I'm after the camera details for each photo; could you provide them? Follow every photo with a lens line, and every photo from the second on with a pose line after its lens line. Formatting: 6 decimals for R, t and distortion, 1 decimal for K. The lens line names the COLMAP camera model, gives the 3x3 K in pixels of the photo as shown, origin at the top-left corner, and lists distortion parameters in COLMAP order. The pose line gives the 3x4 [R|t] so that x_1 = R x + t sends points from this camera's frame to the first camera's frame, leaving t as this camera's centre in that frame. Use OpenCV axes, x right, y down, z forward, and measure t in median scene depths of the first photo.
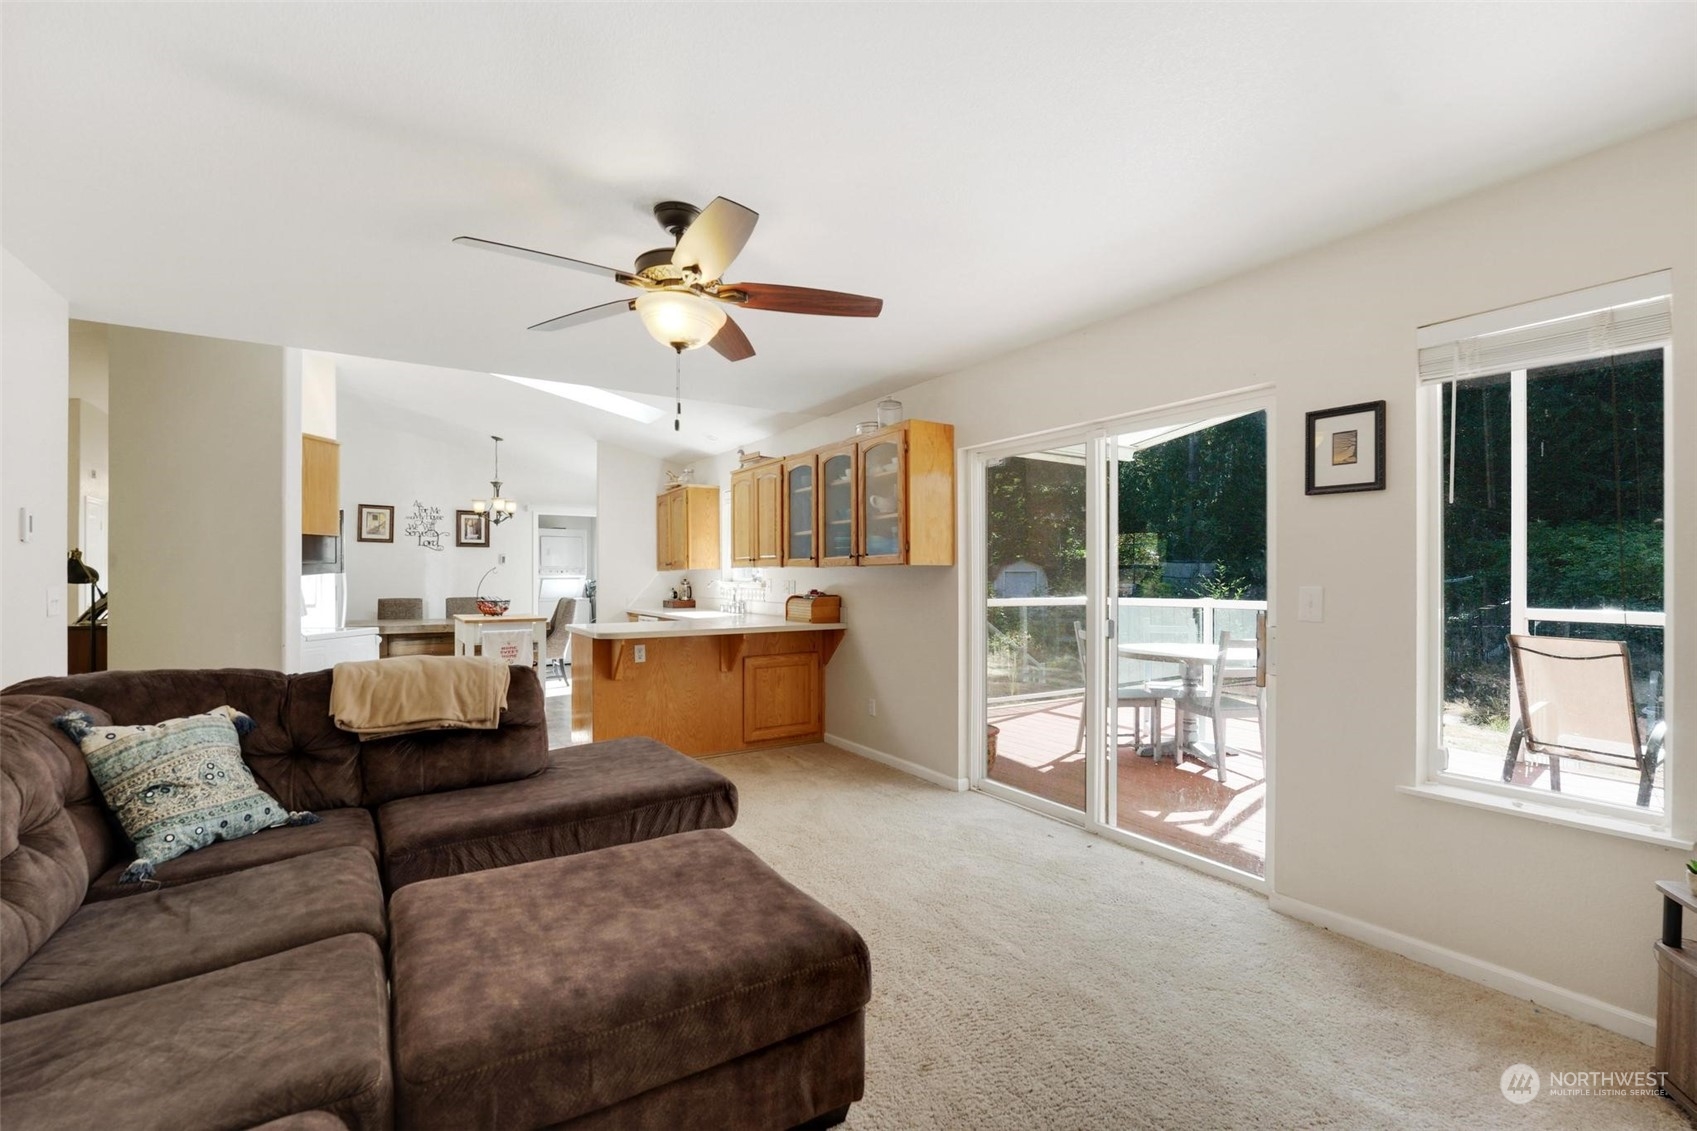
lens RADIAL K [[759.2, 0, 854.3], [0, 759.2, 573.3], [0, 0, 1]] dist [0.000733, -0.000019]
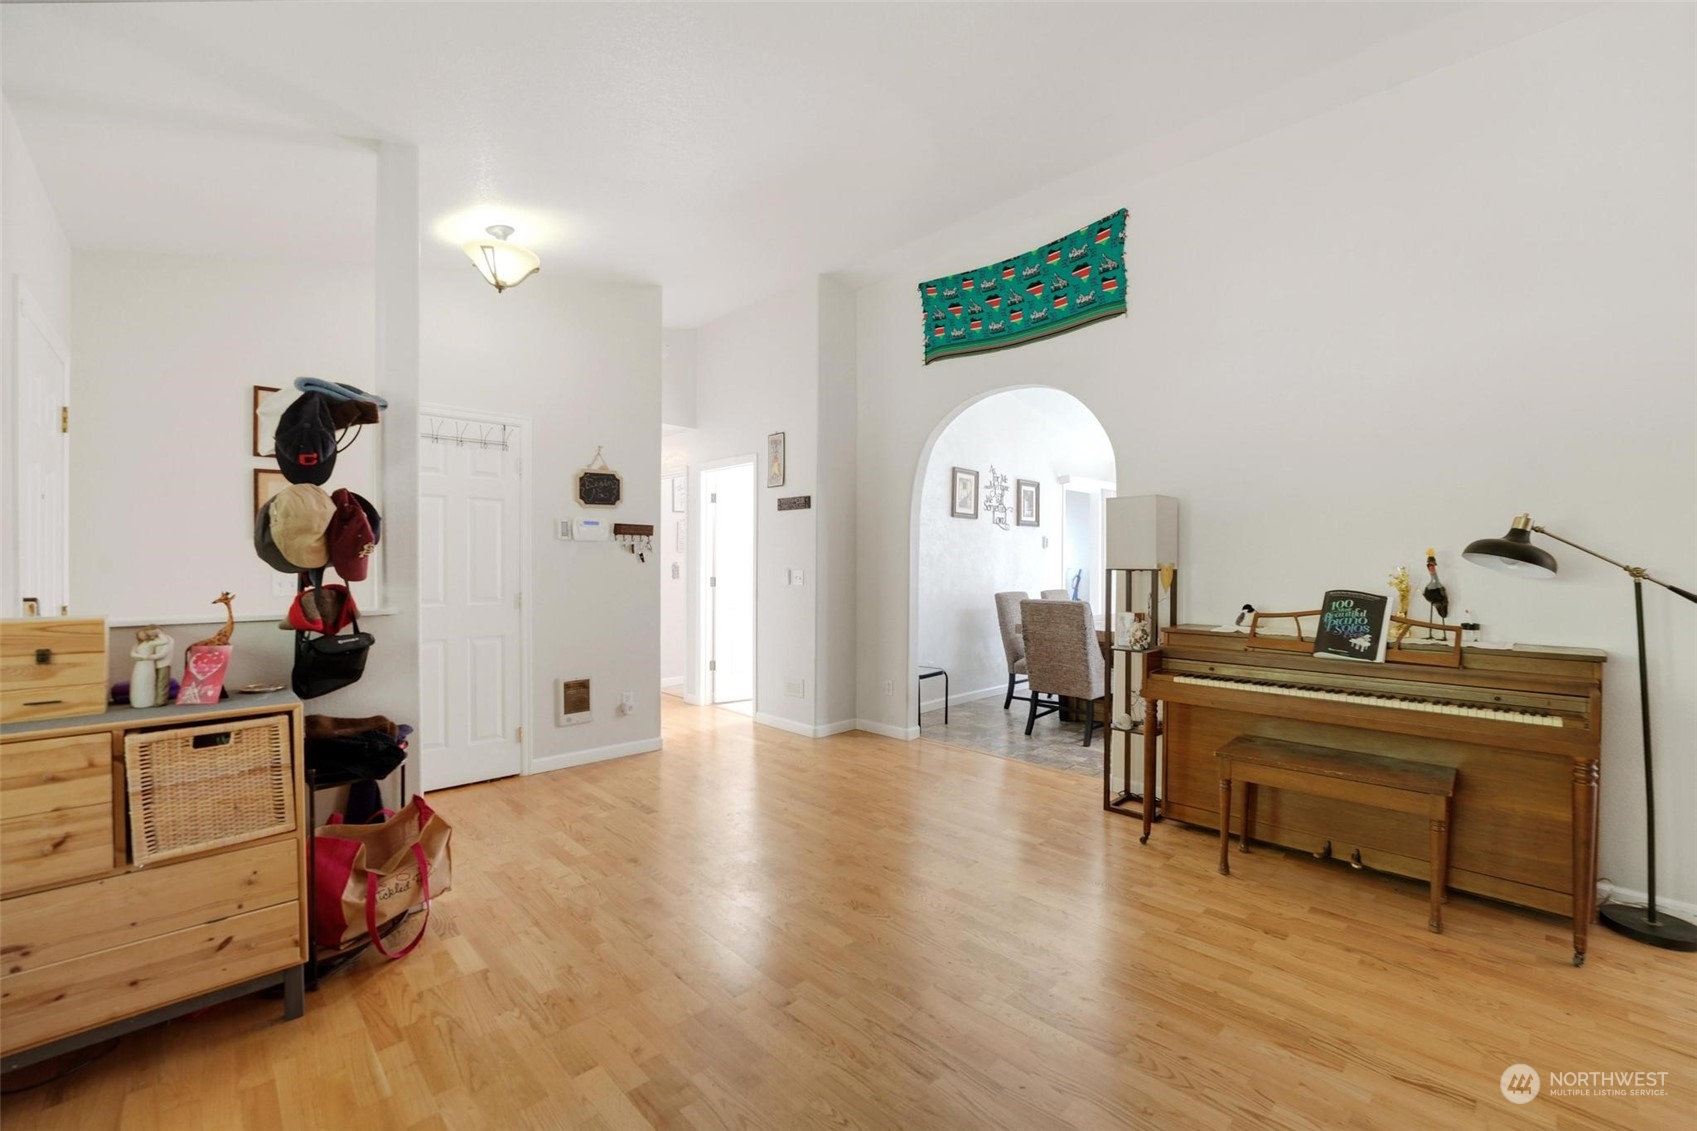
lens RADIAL K [[759.2, 0, 854.3], [0, 759.2, 573.3], [0, 0, 1]] dist [0.000733, -0.000019]
pose [[0.978159, 0.000593, 0.207857, -0.889197], [-0.004381, 0.999833, 0.017763, 0.001502], [-0.207811, -0.018285, 0.977998, 0.273698]]
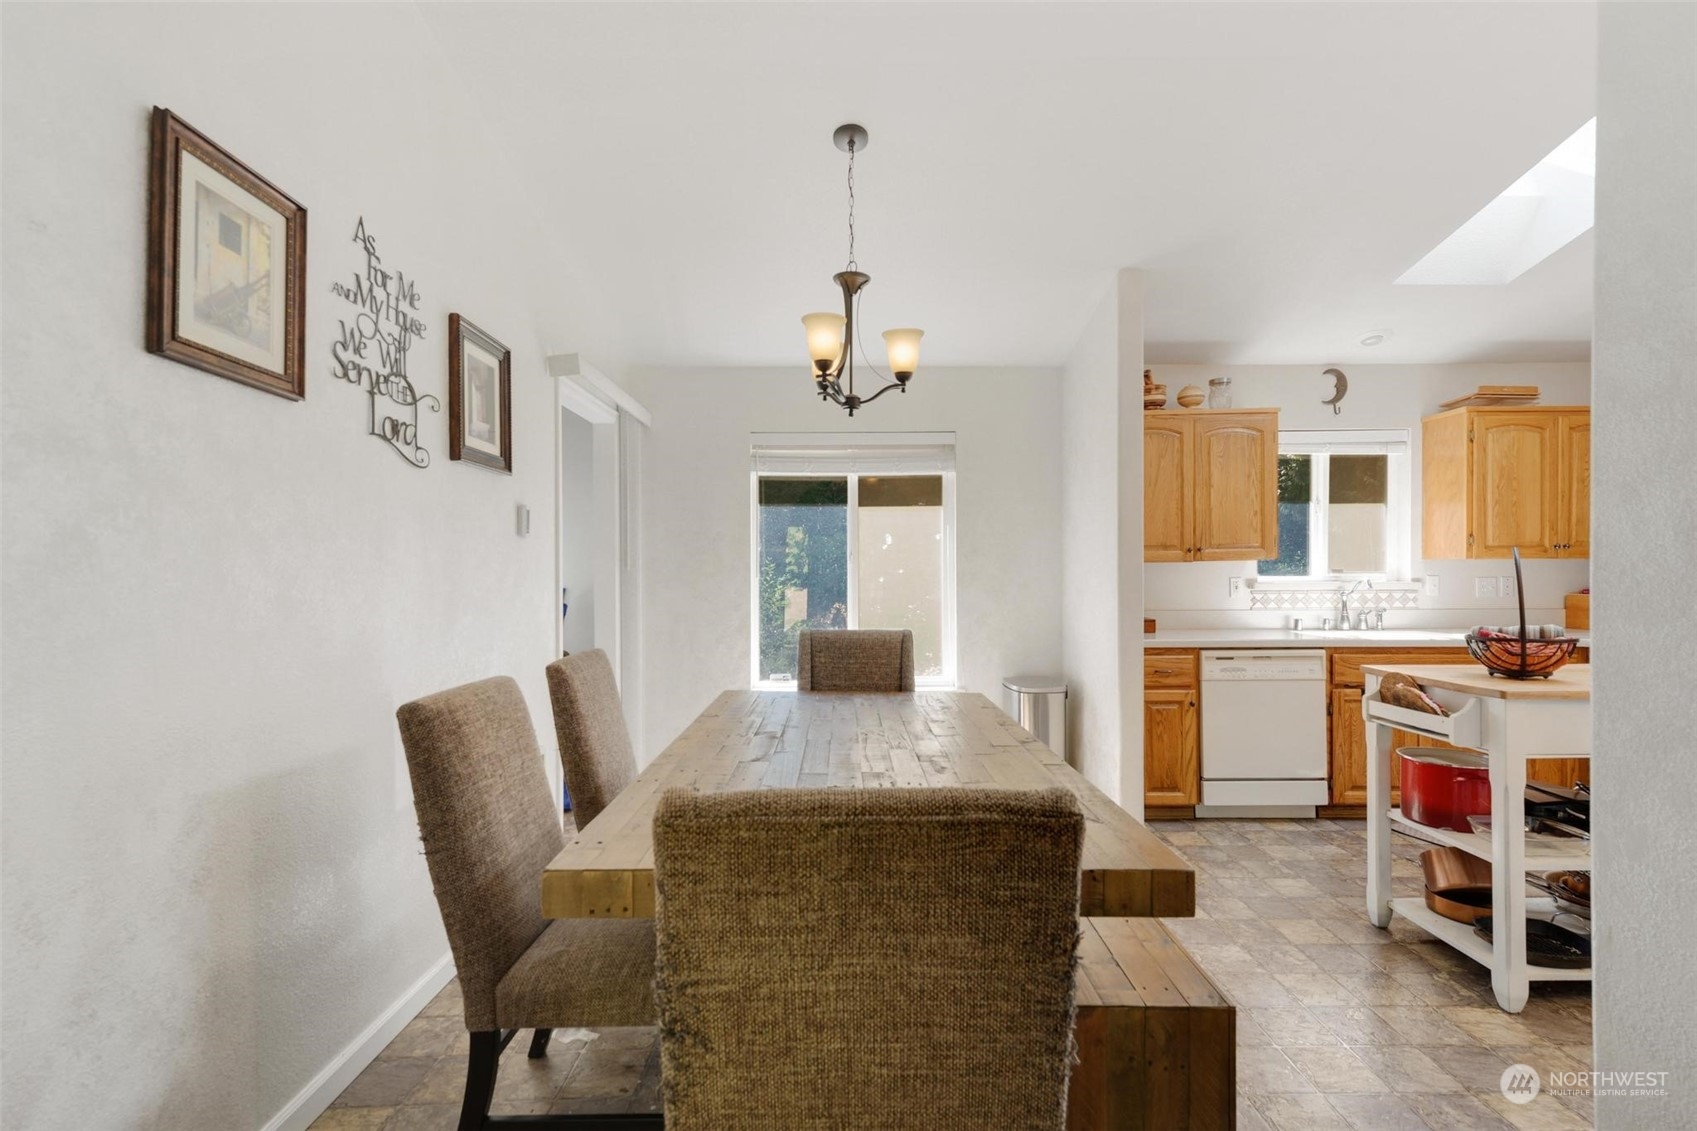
lens RADIAL K [[759.2, 0, 854.3], [0, 759.2, 573.3], [0, 0, 1]] dist [0.000733, -0.000019]
pose [[0.527454, -0.004238, 0.849573, -0.695871], [0.000261, 0.999988, 0.004826, 0.002118], [-0.849583, -0.002324, 0.527449, 0.783943]]
